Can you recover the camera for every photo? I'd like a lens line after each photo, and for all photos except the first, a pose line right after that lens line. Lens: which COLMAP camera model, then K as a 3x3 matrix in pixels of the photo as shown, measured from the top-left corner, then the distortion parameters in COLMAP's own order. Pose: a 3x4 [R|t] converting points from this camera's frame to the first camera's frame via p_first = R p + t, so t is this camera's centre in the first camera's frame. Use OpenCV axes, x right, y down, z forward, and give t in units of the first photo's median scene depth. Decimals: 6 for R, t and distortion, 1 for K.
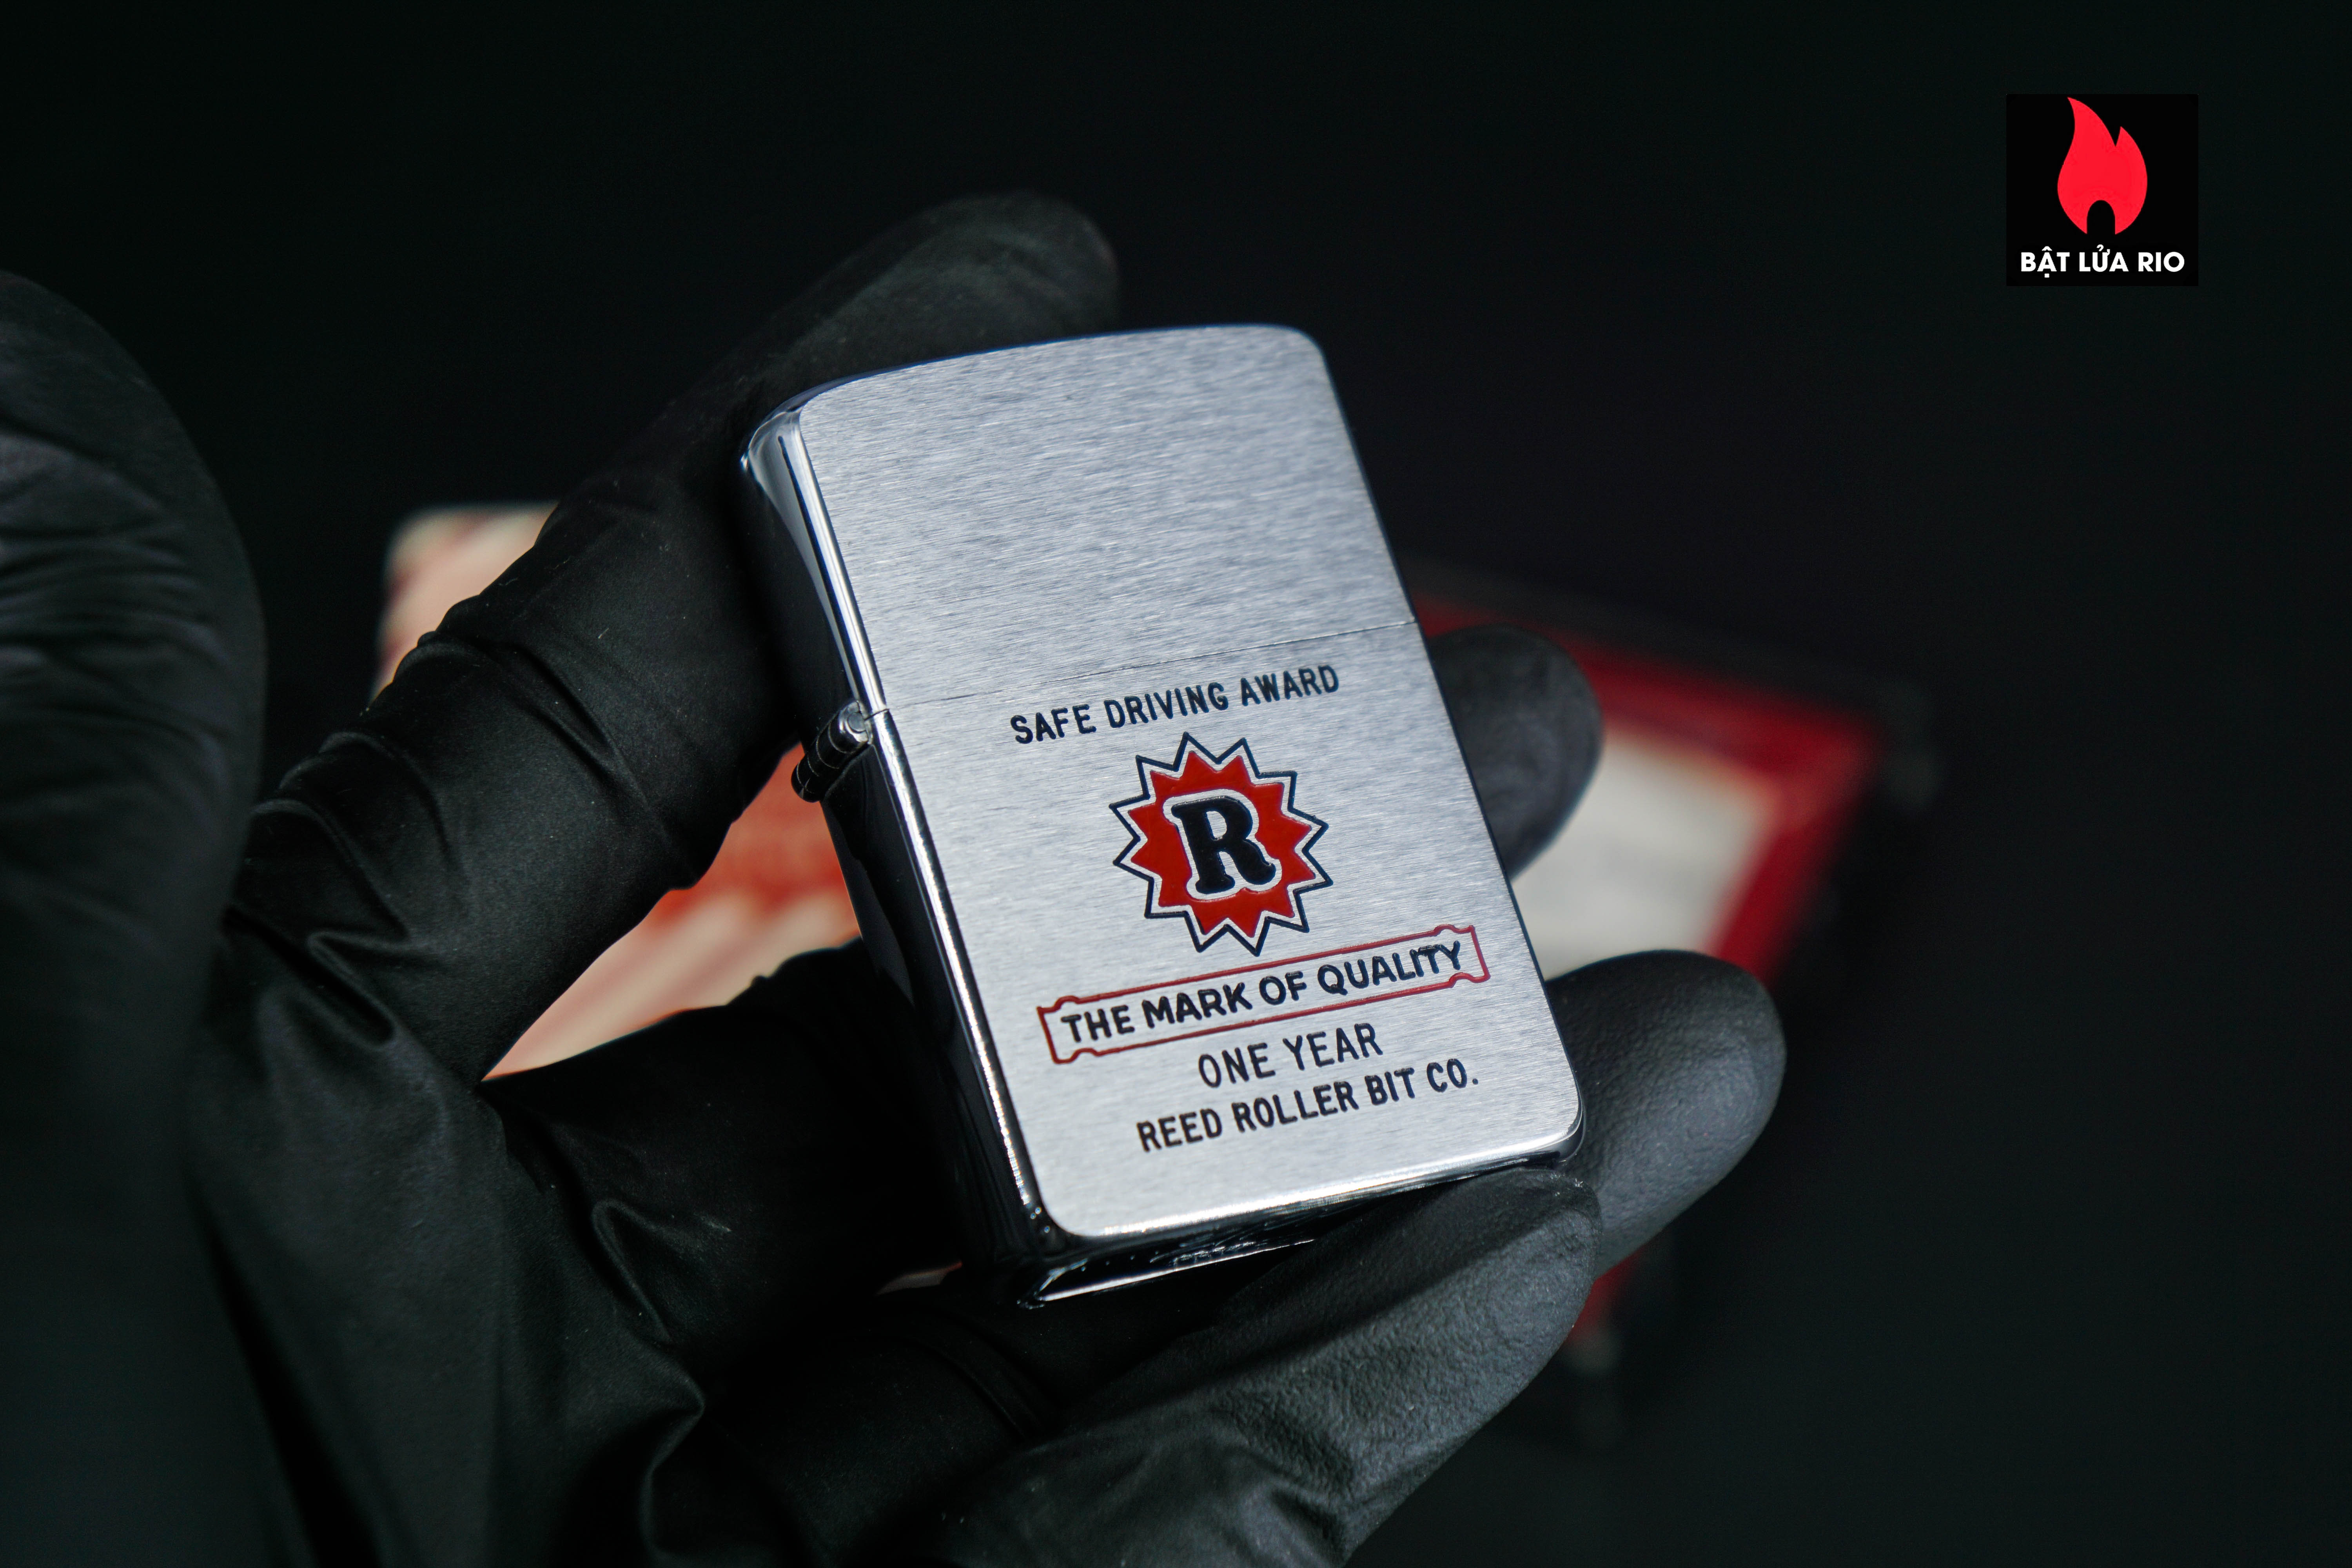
lens RADIAL K [[5678.8, 0, 1176.0], [0, 5678.8, 784.0], [0, 0, 1]] dist [0.230730, 0.675202]
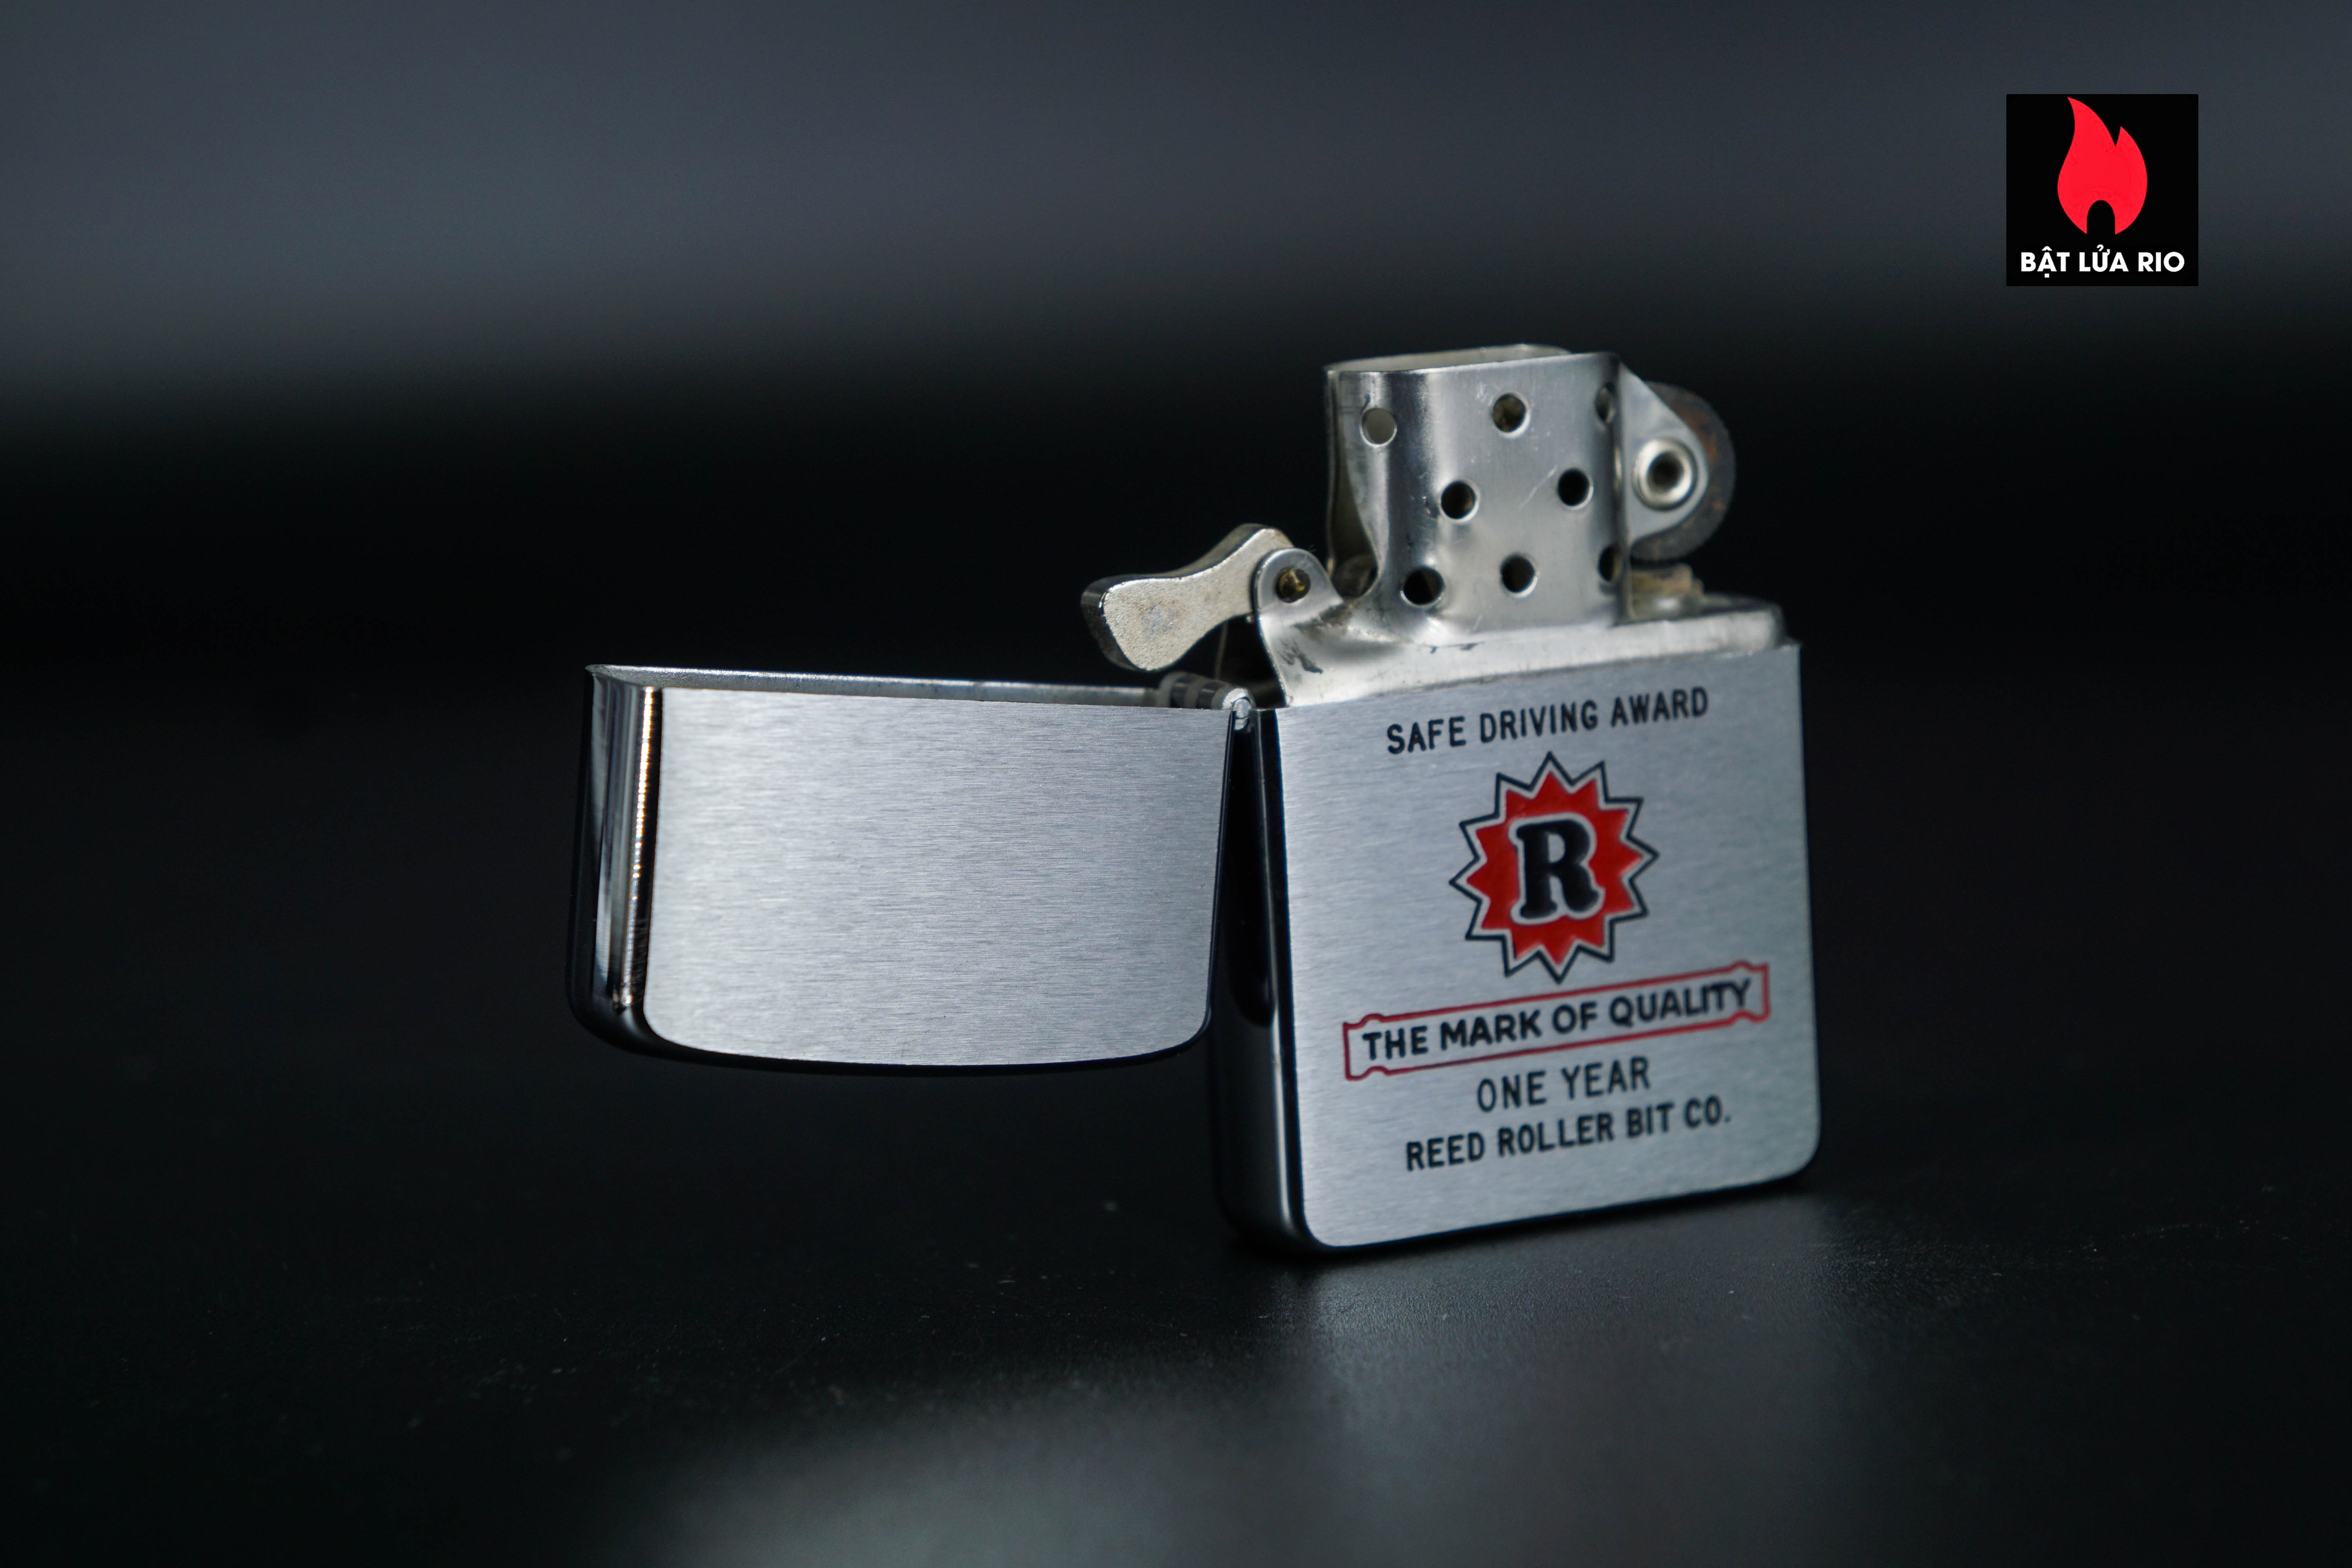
lens RADIAL K [[5678.8, 0, 1176.0], [0, 5678.8, 784.0], [0, 0, 1]] dist [0.230730, 0.675202]
pose [[0.969752, 0.235341, 0.064782, -0.129707], [-0.239801, 0.868978, 0.432865, -0.435157], [0.045577, -0.435306, 0.899128, 0.075881]]
